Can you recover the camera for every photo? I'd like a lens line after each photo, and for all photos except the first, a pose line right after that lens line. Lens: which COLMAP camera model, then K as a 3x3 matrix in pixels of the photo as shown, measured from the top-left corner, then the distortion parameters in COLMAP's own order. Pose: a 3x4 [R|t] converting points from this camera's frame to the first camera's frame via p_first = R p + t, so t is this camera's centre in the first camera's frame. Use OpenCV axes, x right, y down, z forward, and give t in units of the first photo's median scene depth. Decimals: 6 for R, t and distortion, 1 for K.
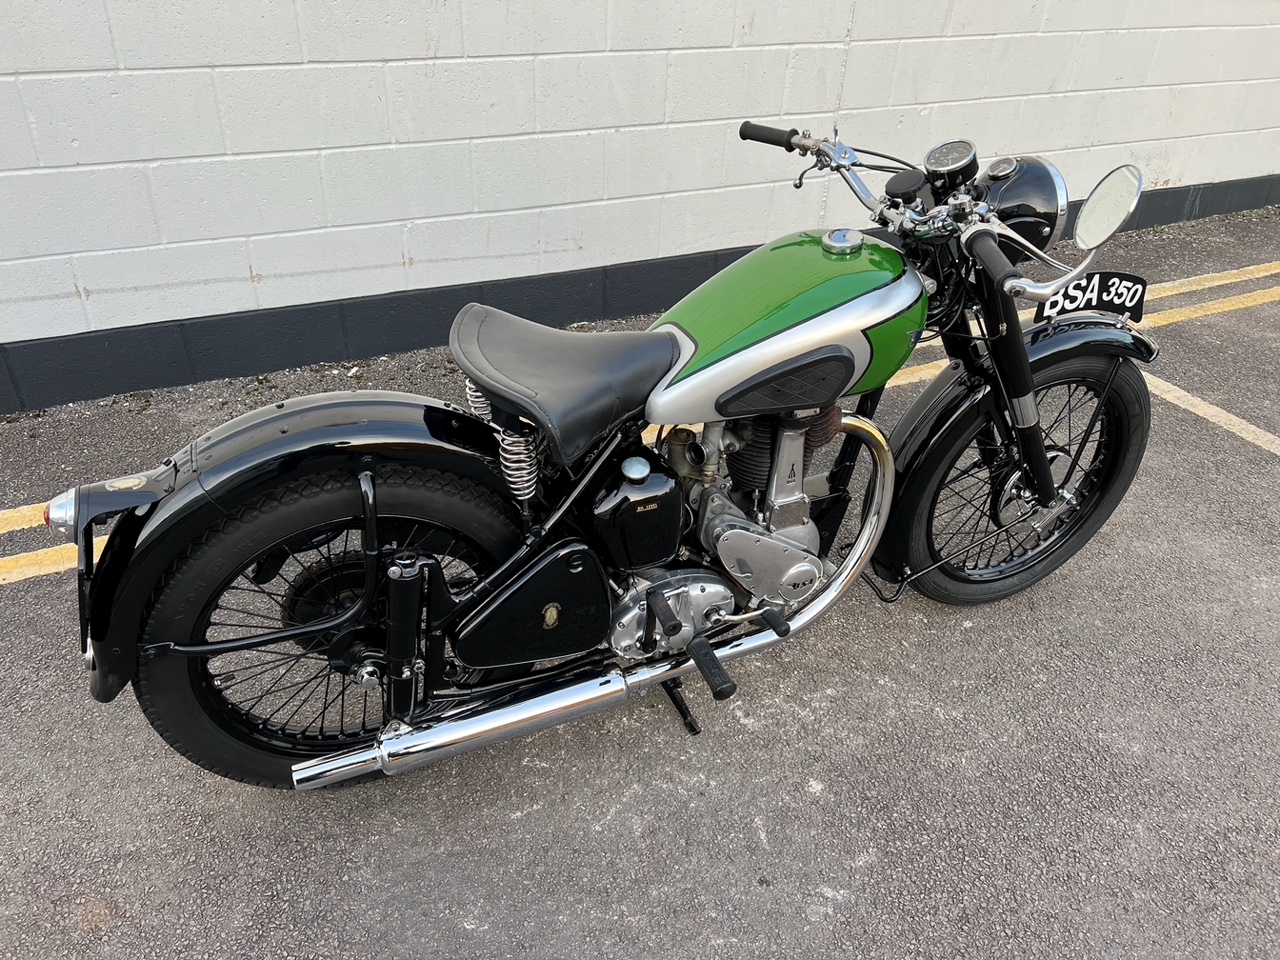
lens RADIAL K [[961.1, 0, 635.7], [0, 961.1, 479.9], [0, 0, 1]] dist [0.049747, -0.058005]
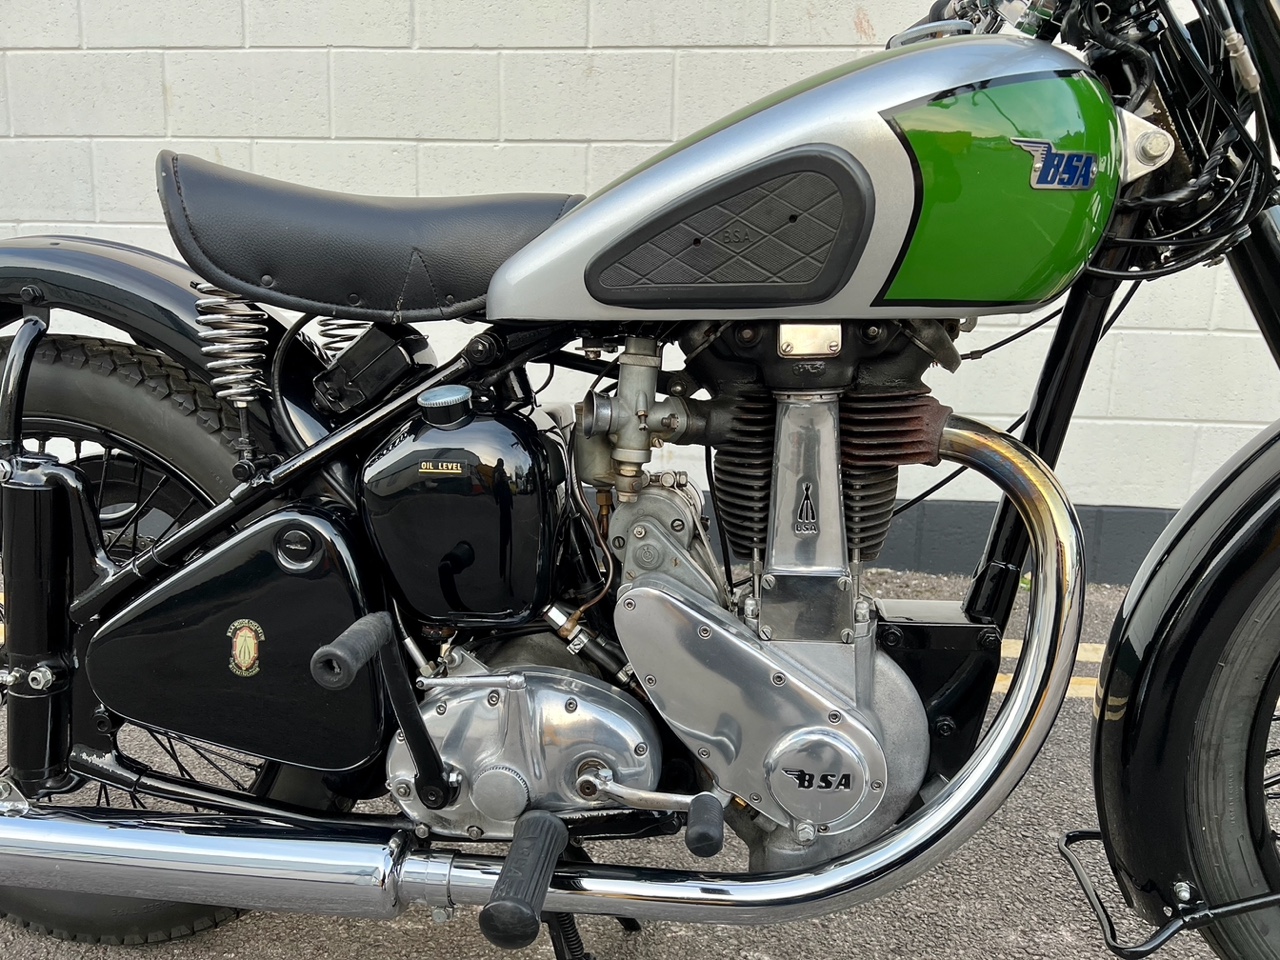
lens RADIAL K [[968.7, 0, 630.3], [0, 968.7, 487.0], [0, 0, 1]] dist [0.020139, -0.008351]
pose [[0.852412, 0.069556, -0.518223, 0.295392], [-0.272196, 0.905255, -0.326226, 0.143447], [0.446433, 0.419137, 0.790583, 0.506493]]
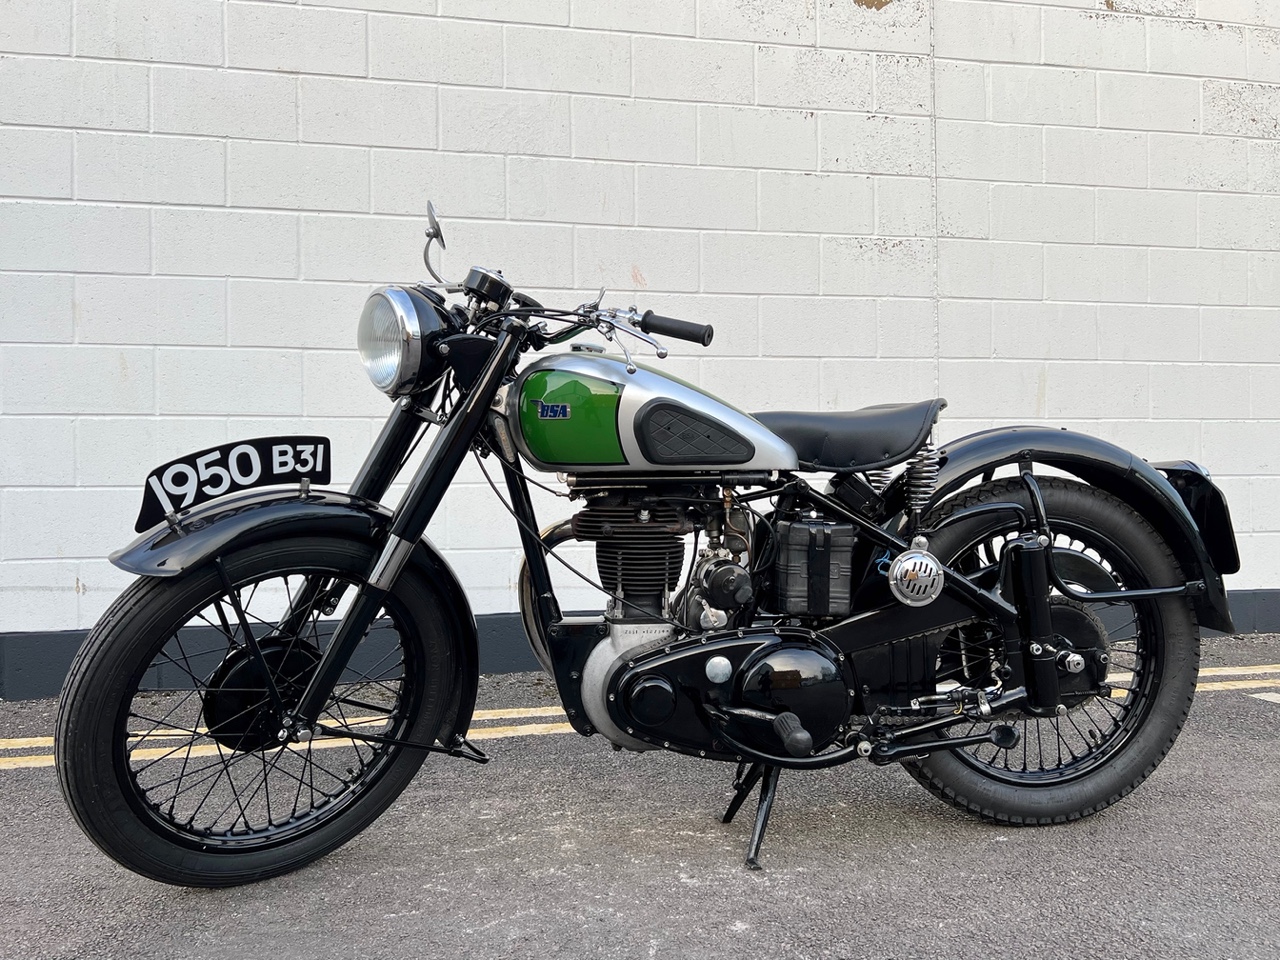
lens RADIAL K [[1004.6, 0, 637.2], [0, 1004.6, 496.9], [0, 0, 1]] dist [0.046619, -0.054435]
pose [[0.965988, -0.046289, -0.254412, 0.312895], [-0.097191, 0.846719, -0.523087, 0.432773], [0.239629, 0.530023, 0.813421, 0.082584]]
